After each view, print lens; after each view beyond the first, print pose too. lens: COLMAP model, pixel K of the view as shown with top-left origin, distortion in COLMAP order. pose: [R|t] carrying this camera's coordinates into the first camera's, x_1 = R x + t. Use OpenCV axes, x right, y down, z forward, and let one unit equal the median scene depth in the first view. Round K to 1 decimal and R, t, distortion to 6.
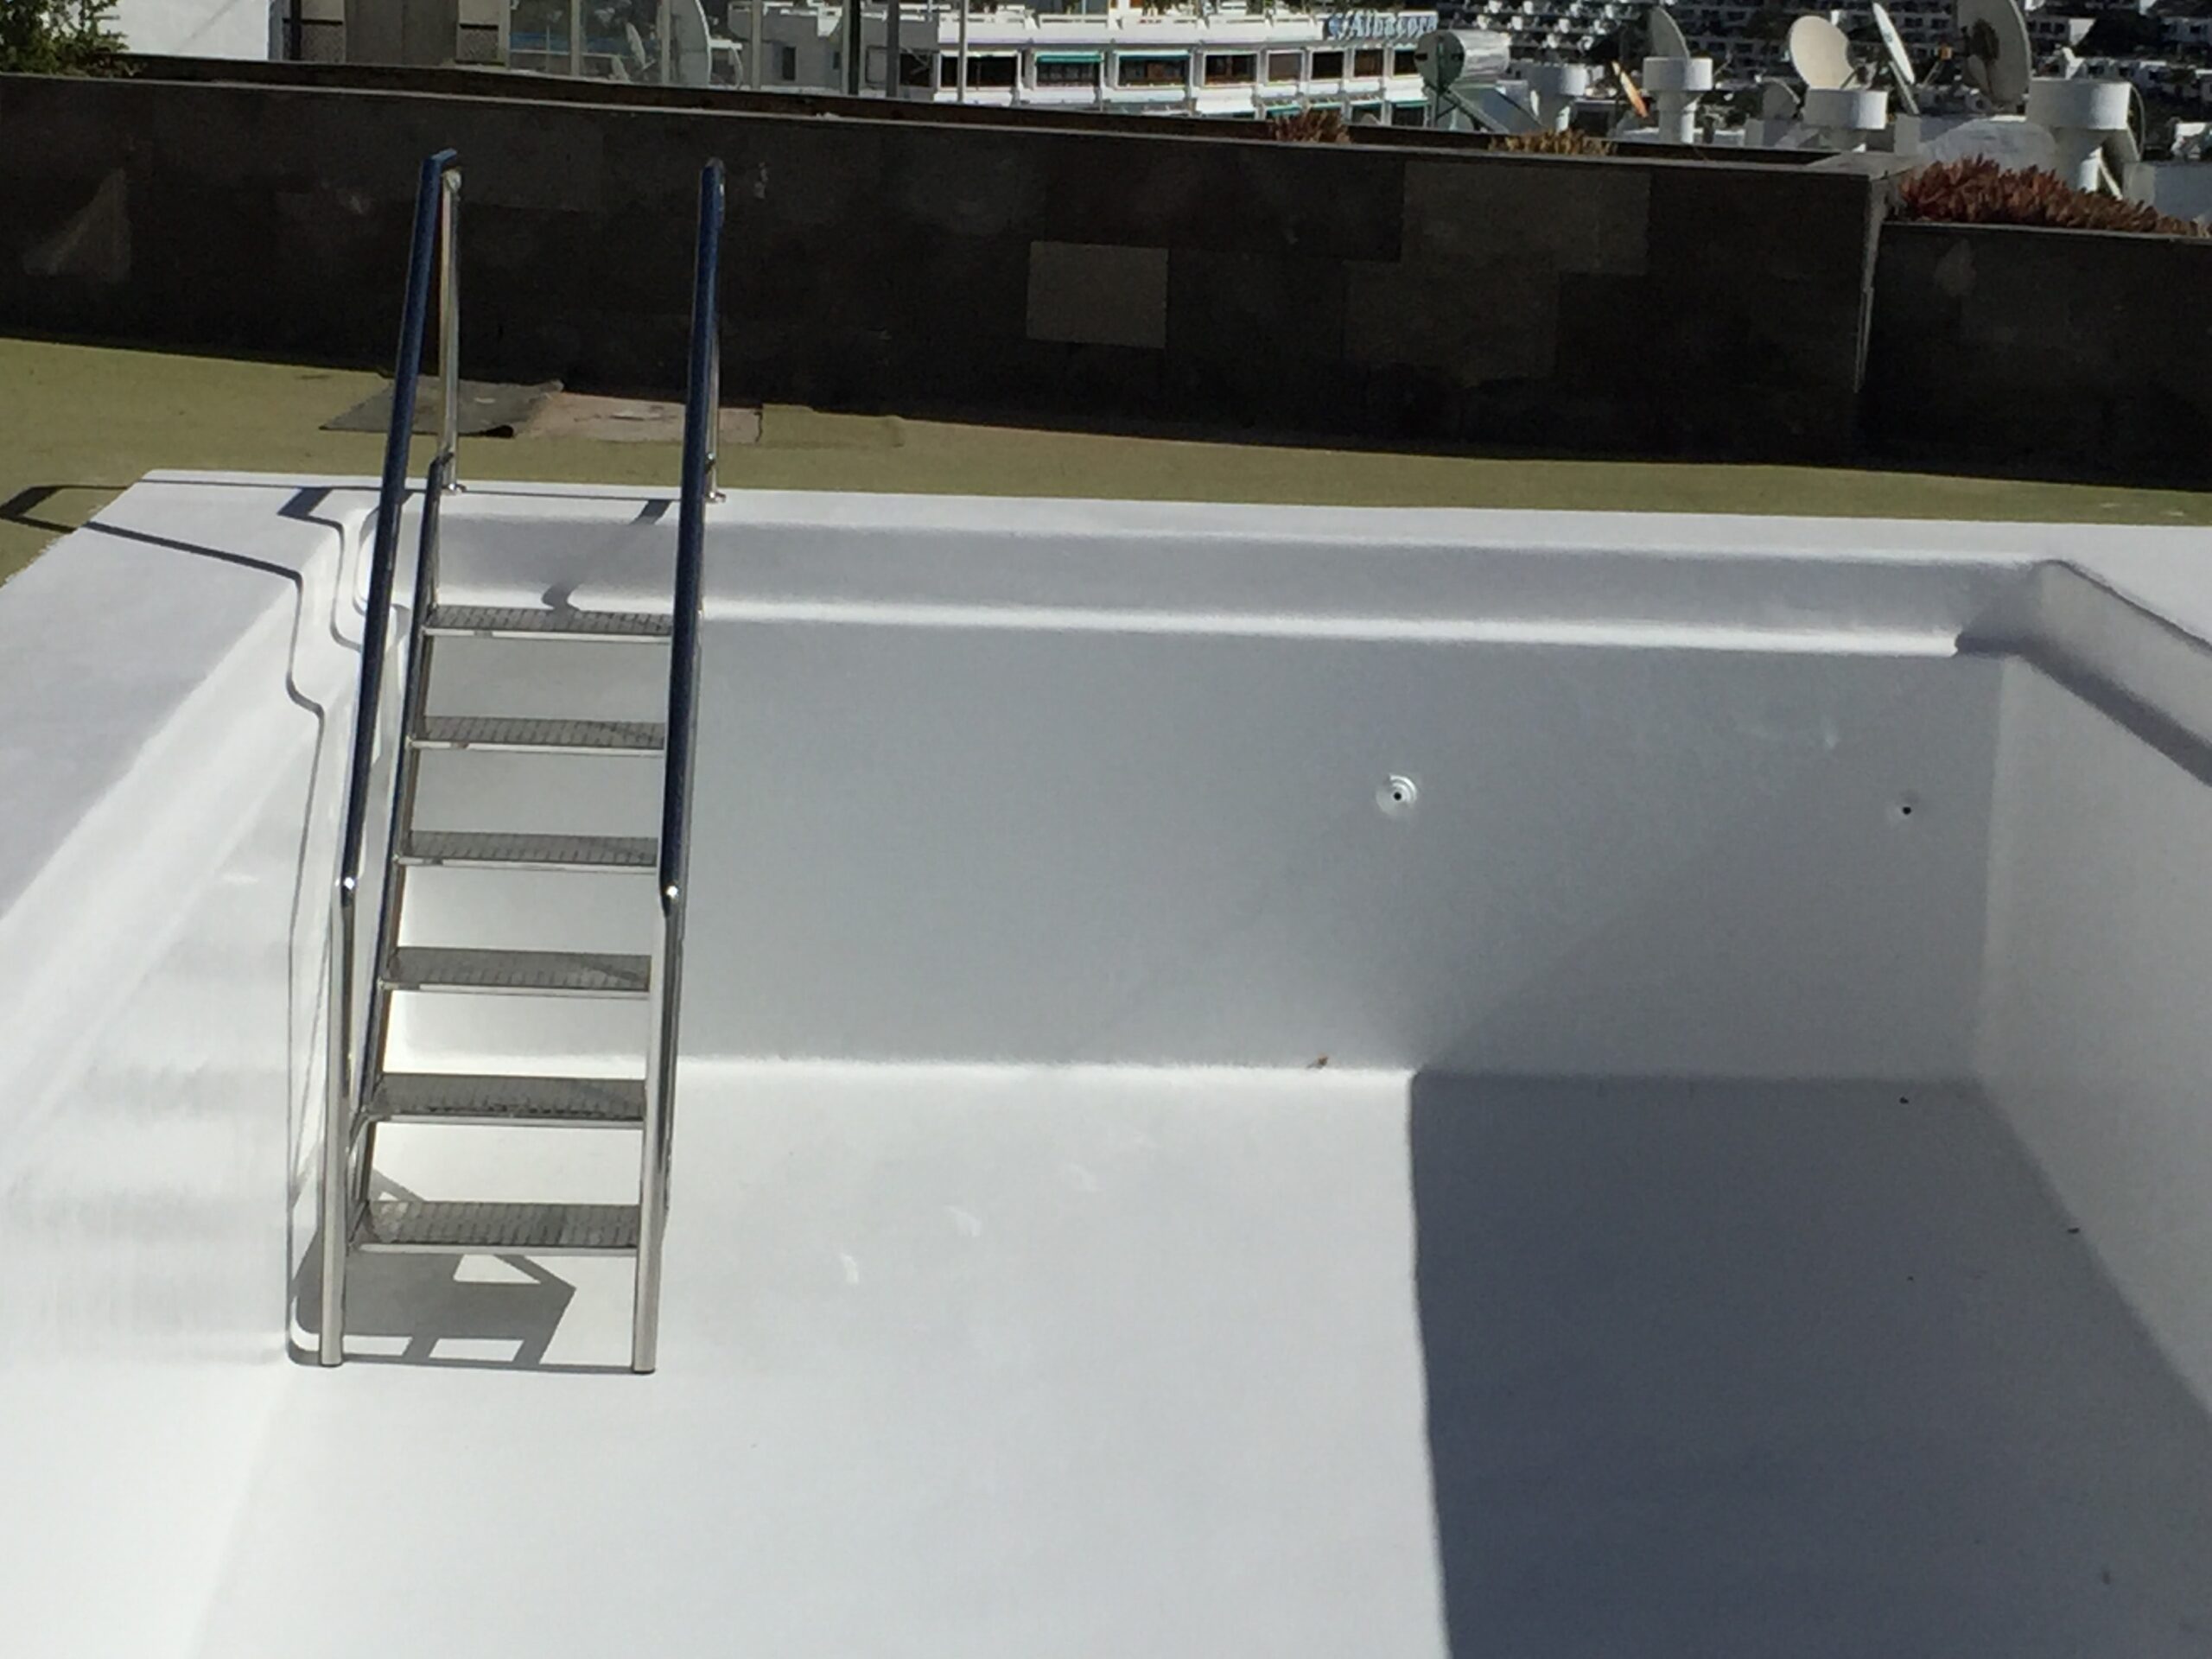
lens RADIAL K [[4651.8, 0, 1111.1], [0, 4651.8, 825.3], [0, 0, 1]] dist [0.085547, -0.133511]
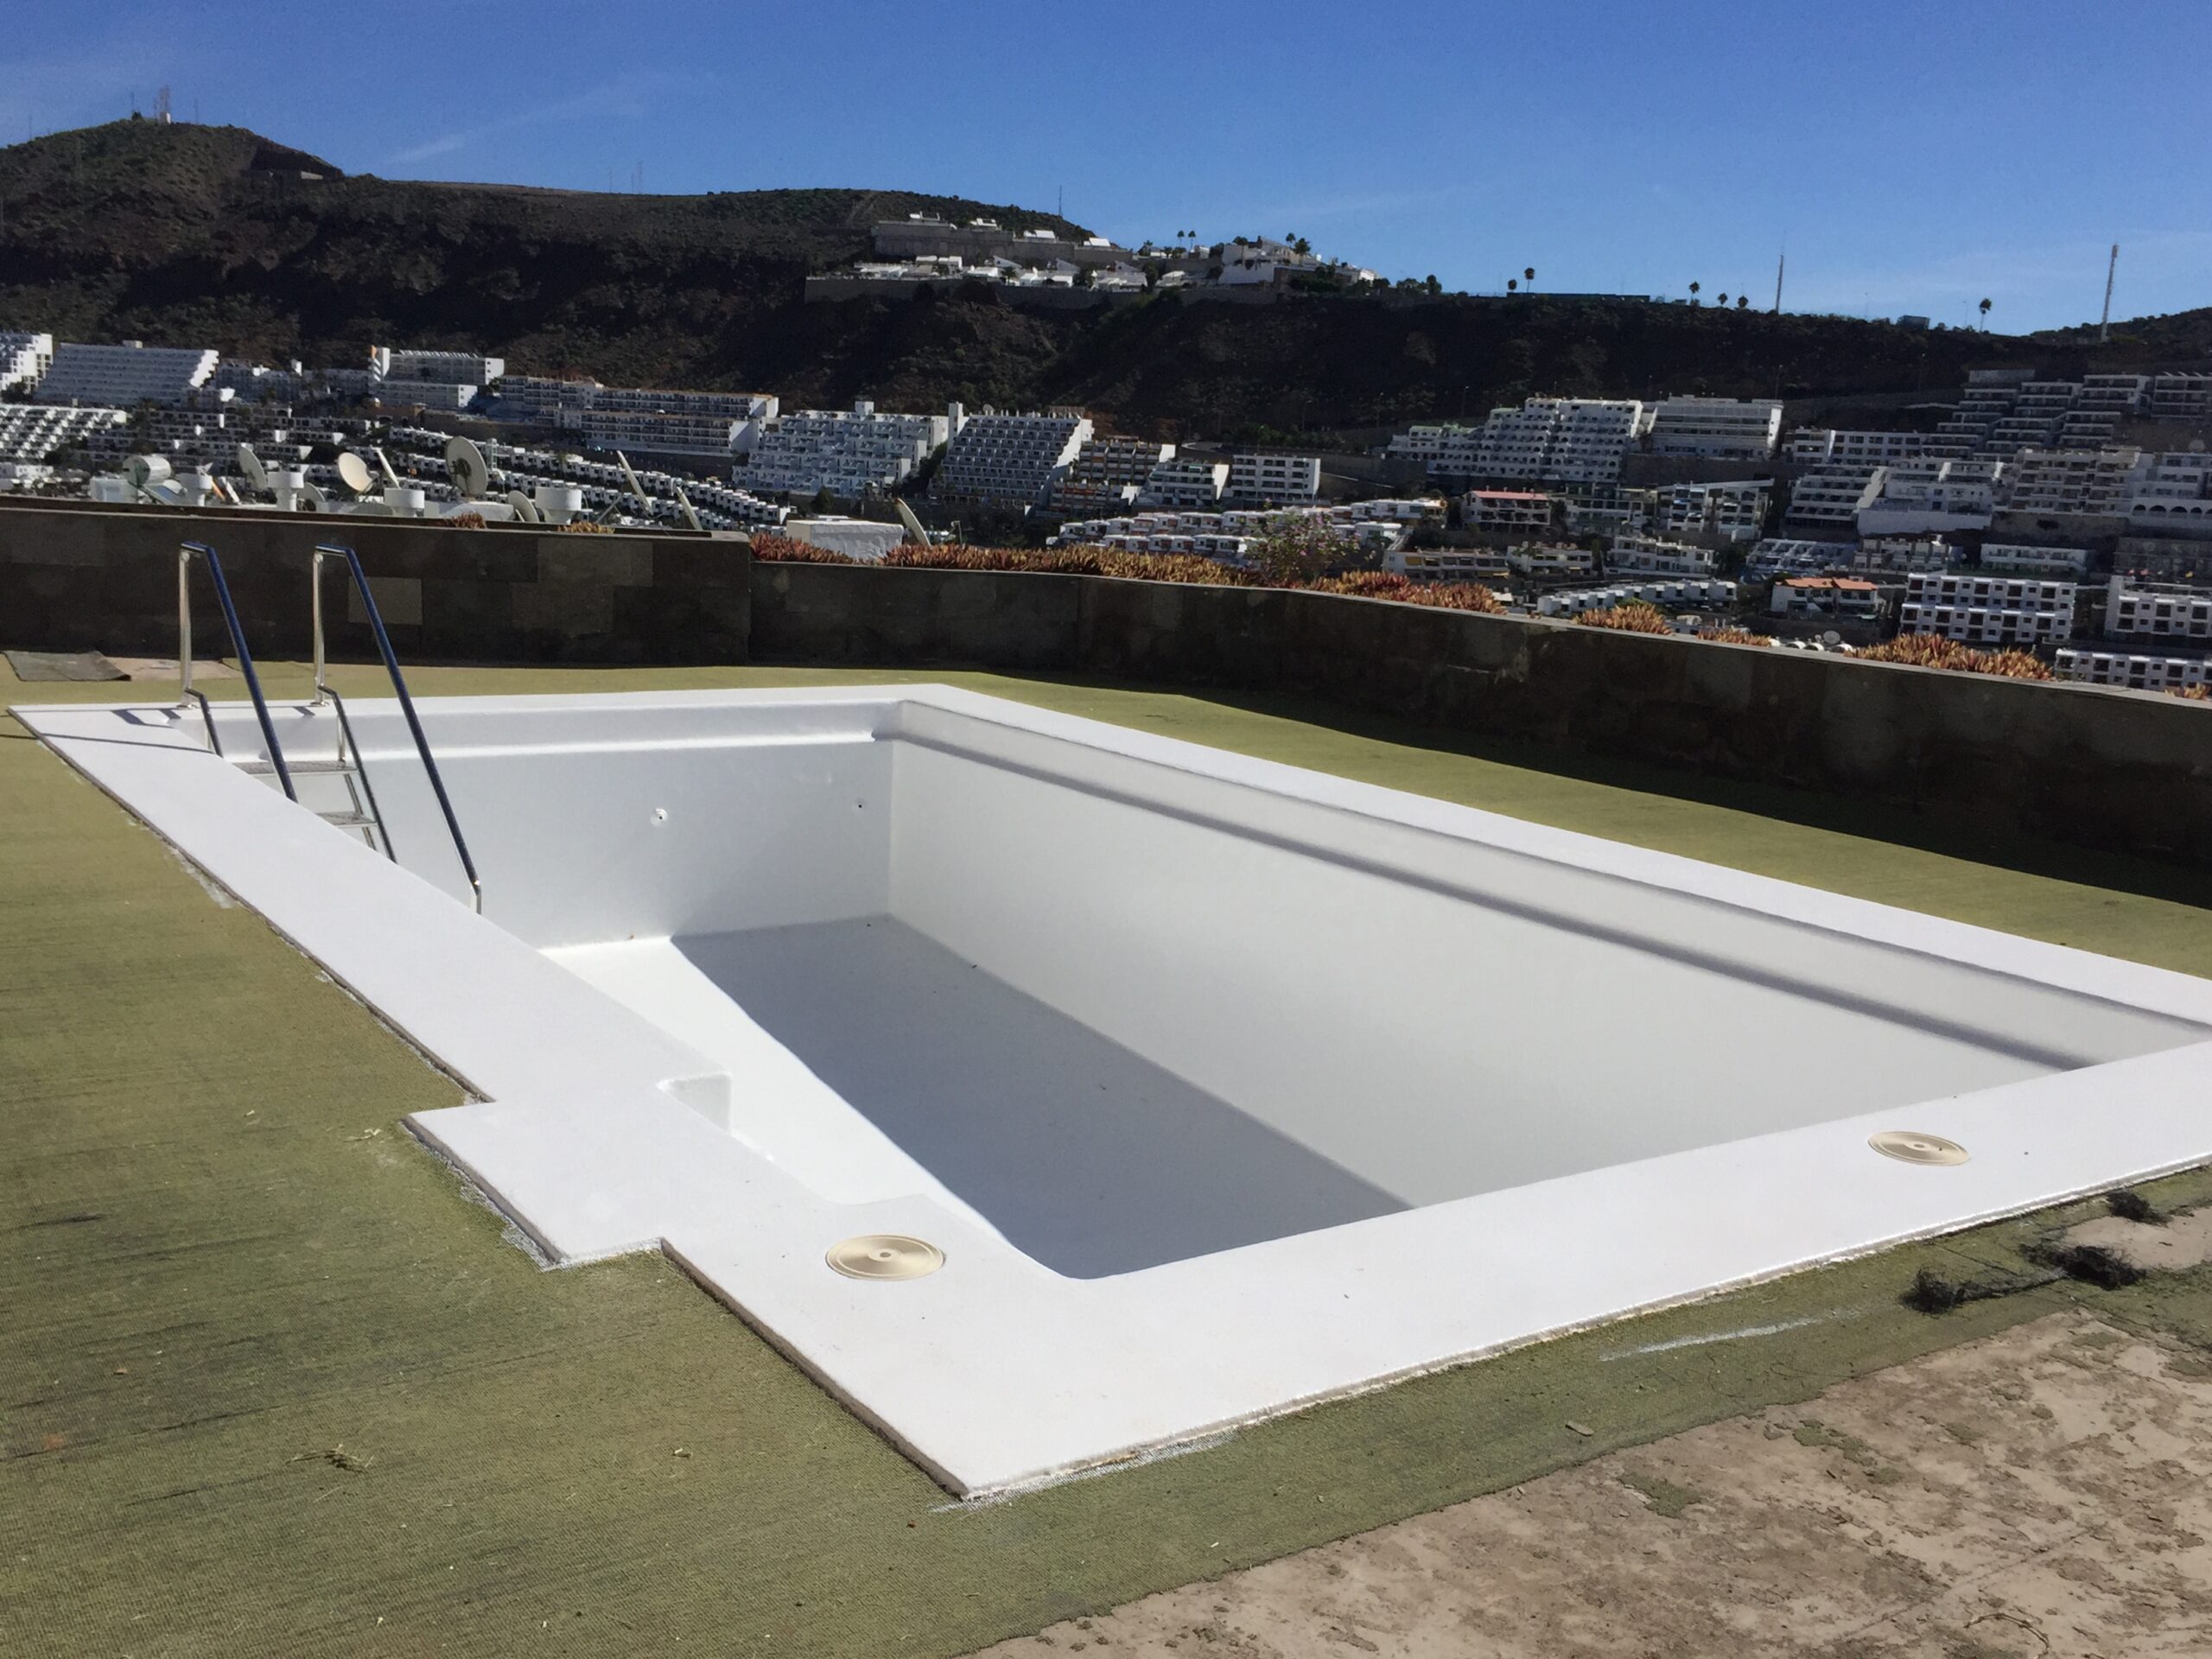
lens RADIAL K [[2128.6, 0, 1111.3], [0, 2128.6, 778.7], [0, 0, 1]] dist [0.089557, -0.141899]
pose [[0.846529, -0.074515, 0.527102, -0.301316], [0.083845, 0.996459, 0.006211, -0.013066], [-0.525698, 0.038937, 0.849780, -0.012353]]
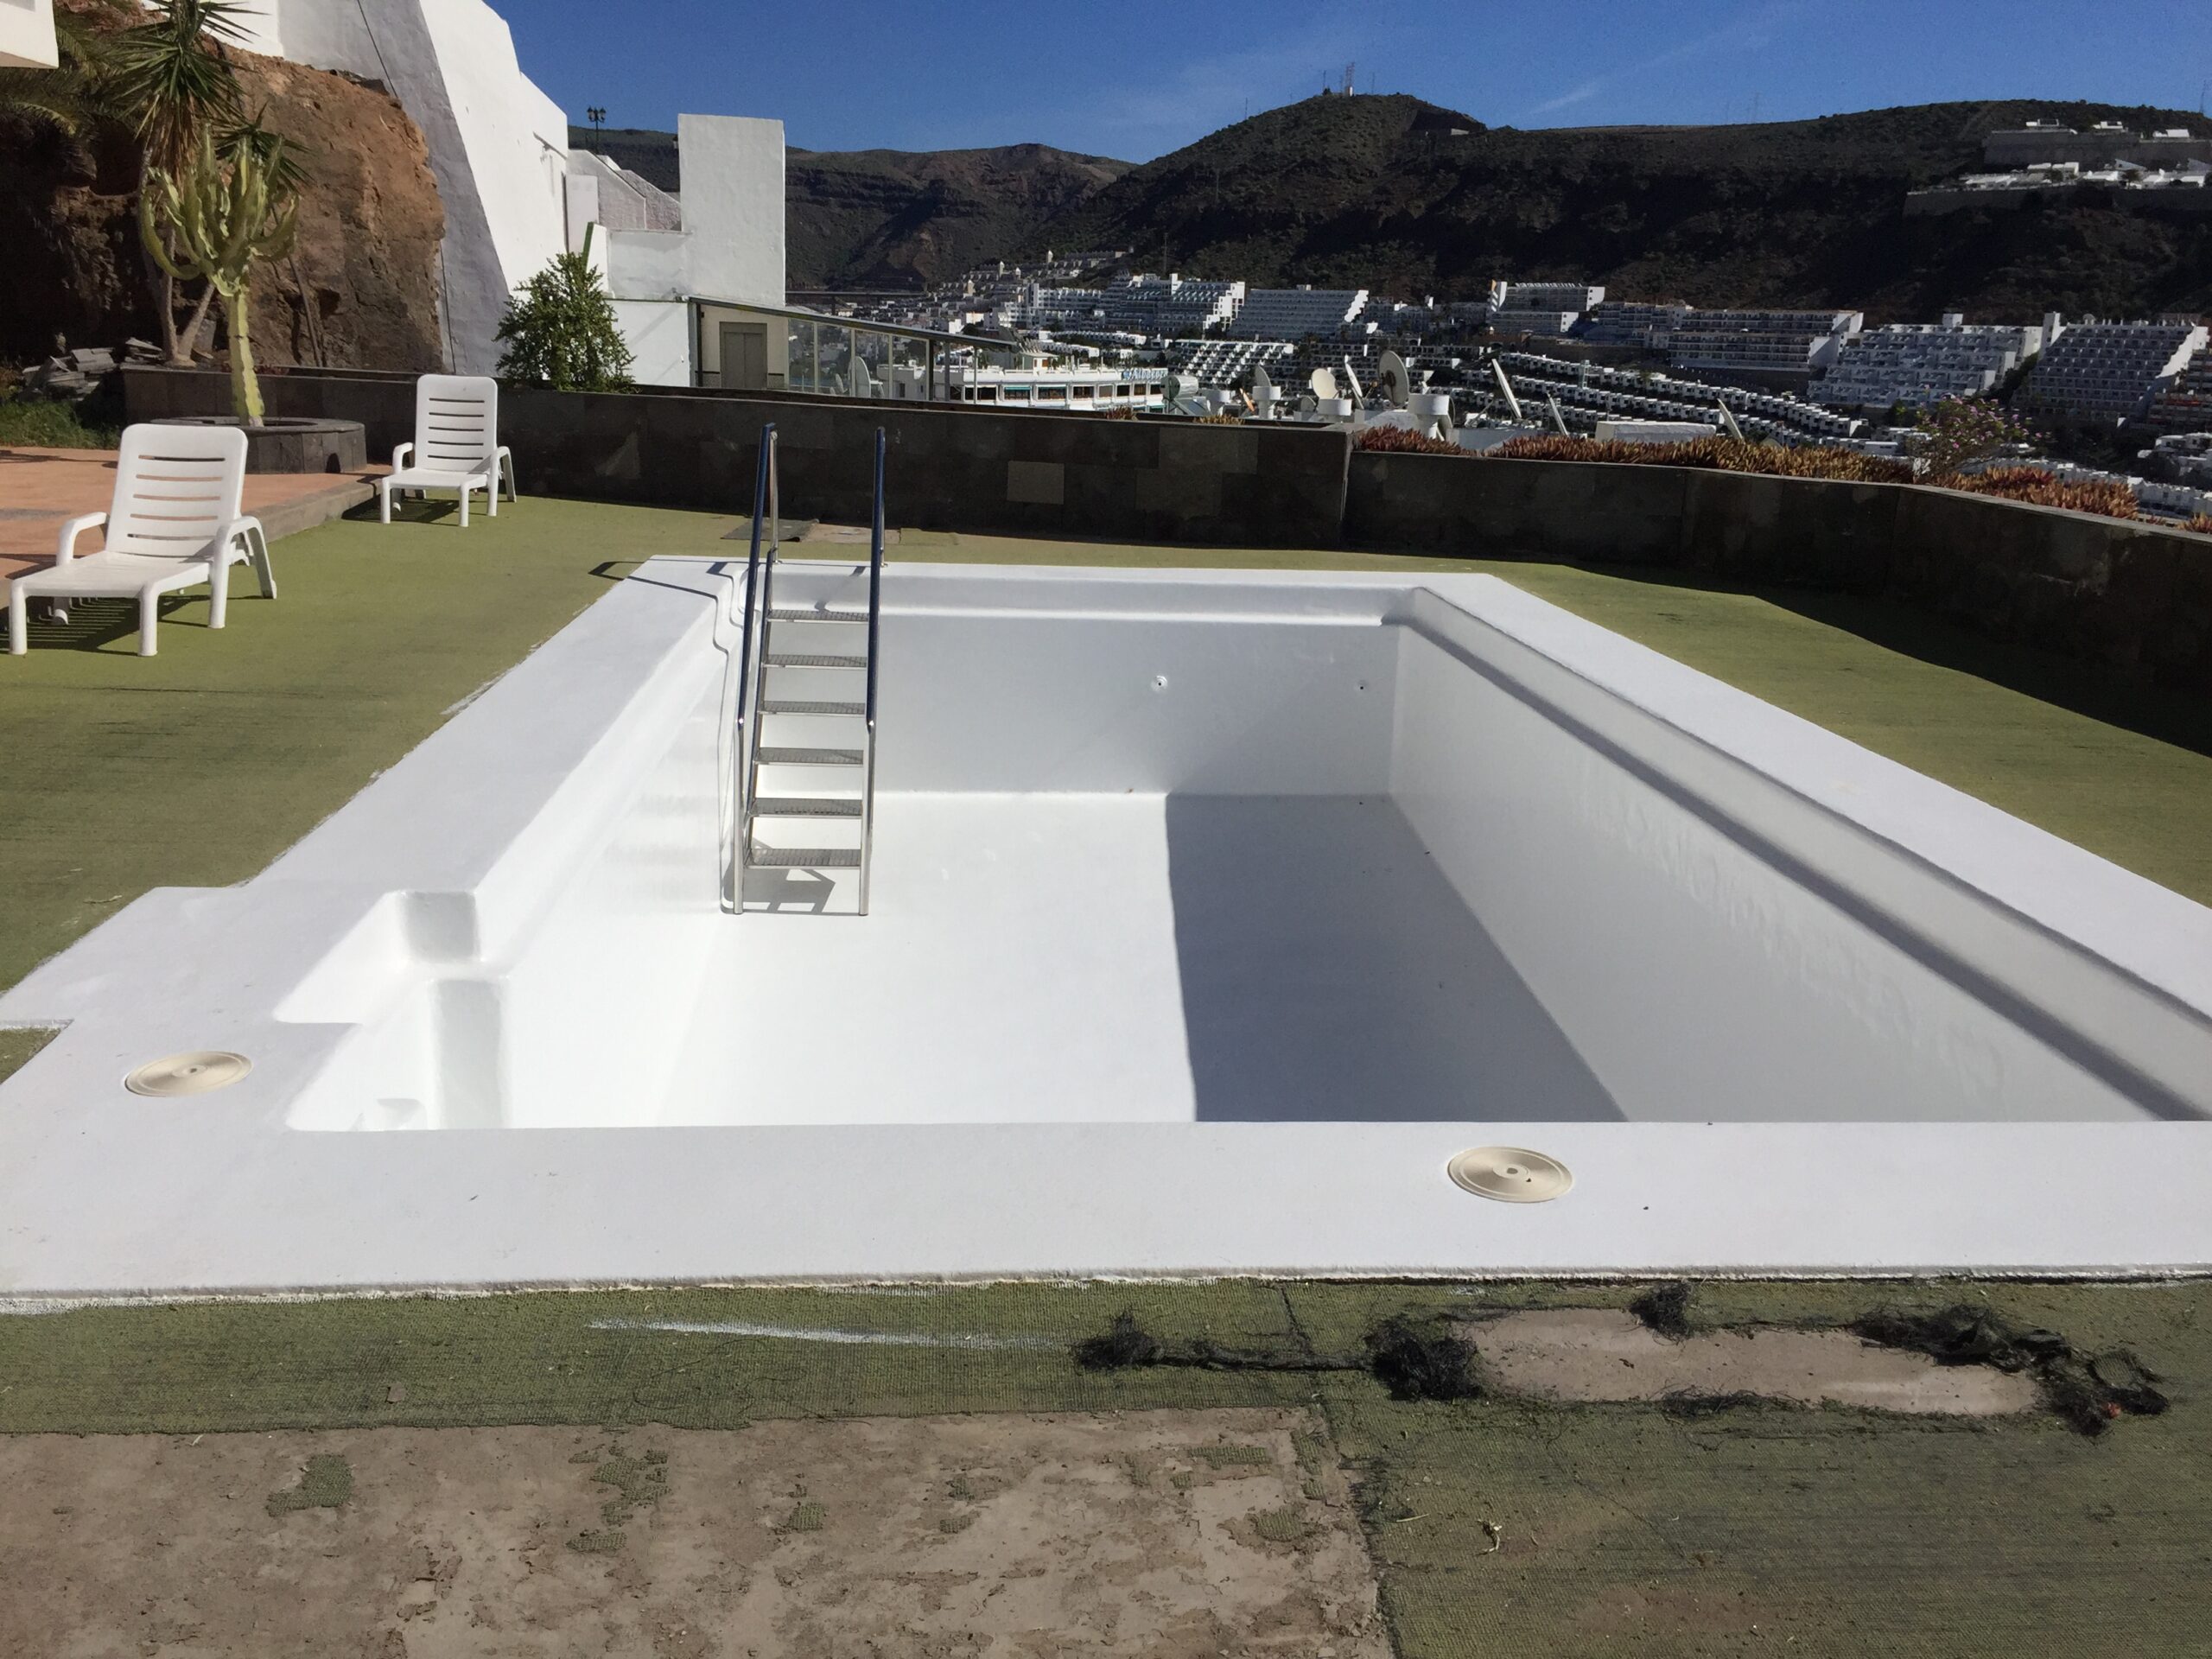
lens RADIAL K [[1877.6, 0, 1113.5], [0, 1877.6, 817.1], [0, 0, 1]] dist [0.101886, -0.145878]
pose [[0.999157, -0.012407, 0.039140, -0.003884], [0.010018, 0.998109, 0.060649, 0.003698], [-0.039819, -0.060206, 0.997391, -0.012120]]
